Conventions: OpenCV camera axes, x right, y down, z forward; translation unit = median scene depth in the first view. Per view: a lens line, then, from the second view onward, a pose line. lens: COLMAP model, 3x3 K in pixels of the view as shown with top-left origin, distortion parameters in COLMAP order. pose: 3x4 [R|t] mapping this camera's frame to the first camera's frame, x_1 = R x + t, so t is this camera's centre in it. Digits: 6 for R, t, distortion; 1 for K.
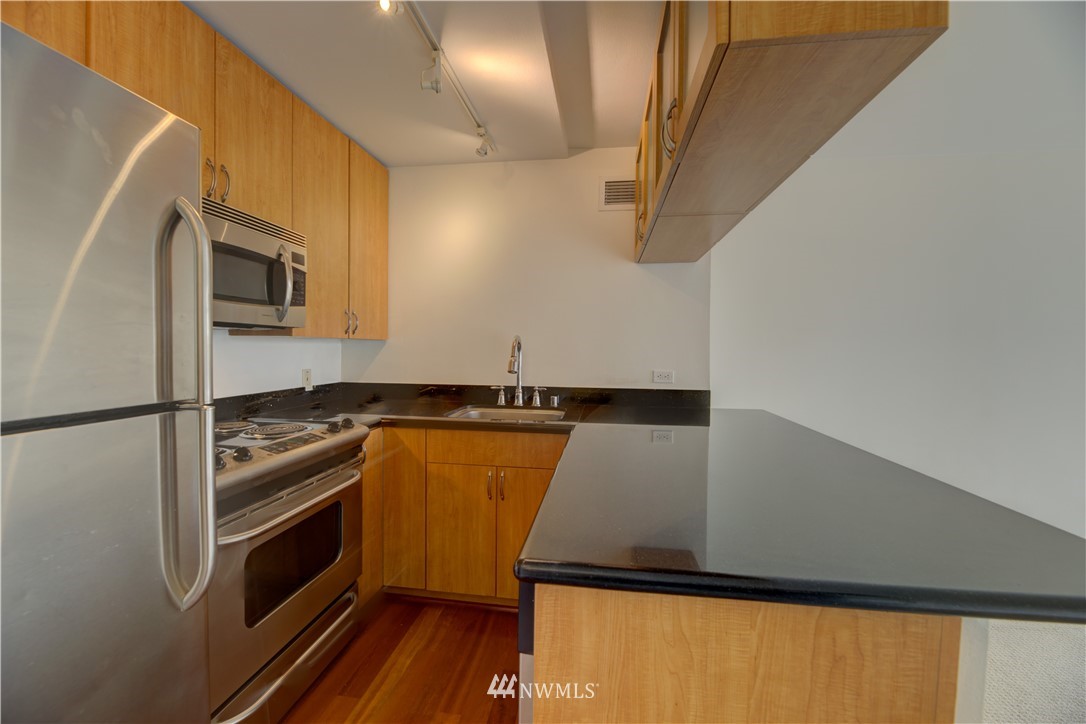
lens RADIAL K [[439.0, 0, 542.1], [0, 439.0, 363.6], [0, 0, 1]] dist [-0.008921, -0.001019]
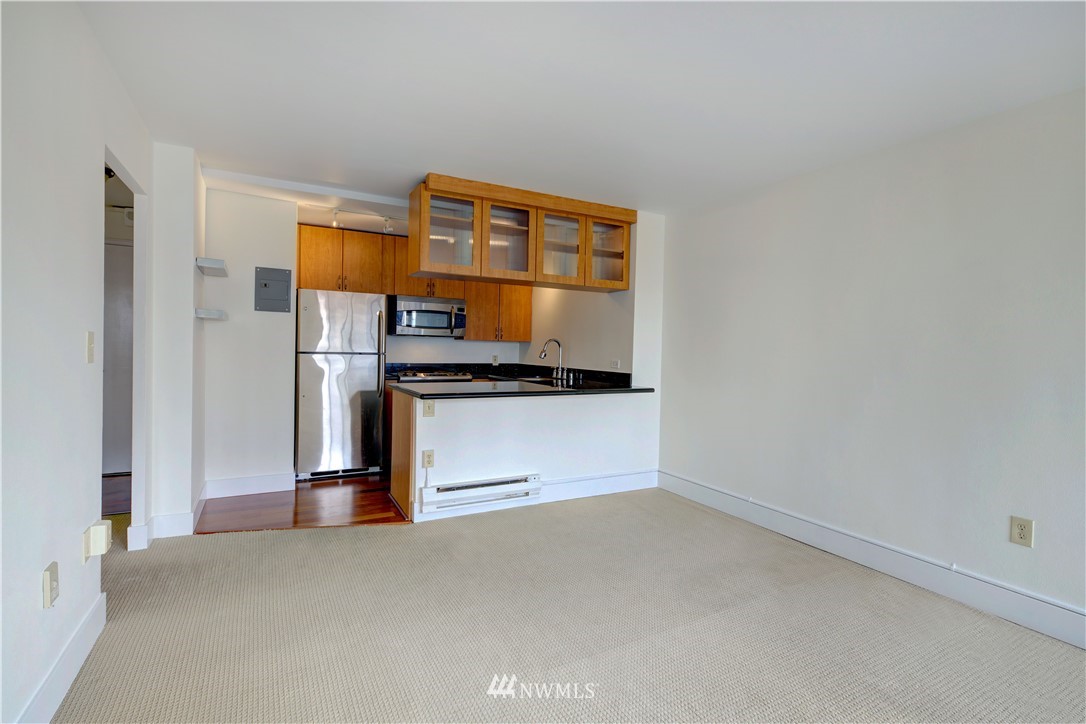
lens RADIAL K [[529.2, 0, 544.8], [0, 529.2, 360.4], [0, 0, 1]] dist [0.000624, 0.000175]
pose [[0.594527, 0.020972, -0.803802, 2.346222], [-0.047158, 0.998849, -0.008819, 0.067420], [0.802692, 0.043149, 0.594831, -0.474730]]
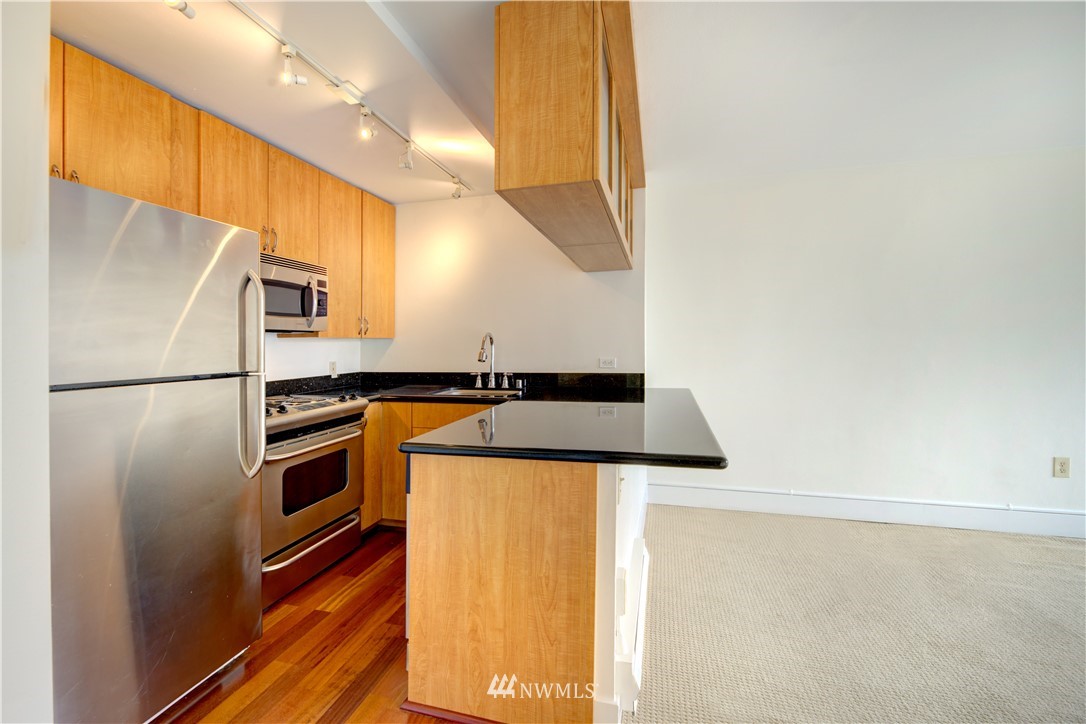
lens RADIAL K [[455.9, 0, 543.5], [0, 455.9, 340.9], [0, 0, 1]] dist [-0.011387, 0.000190]
pose [[0.994622, -0.022586, -0.101081, 0.330856], [0.018413, 0.998946, -0.042034, 0.026976], [0.101924, 0.039947, 0.993990, -0.427186]]
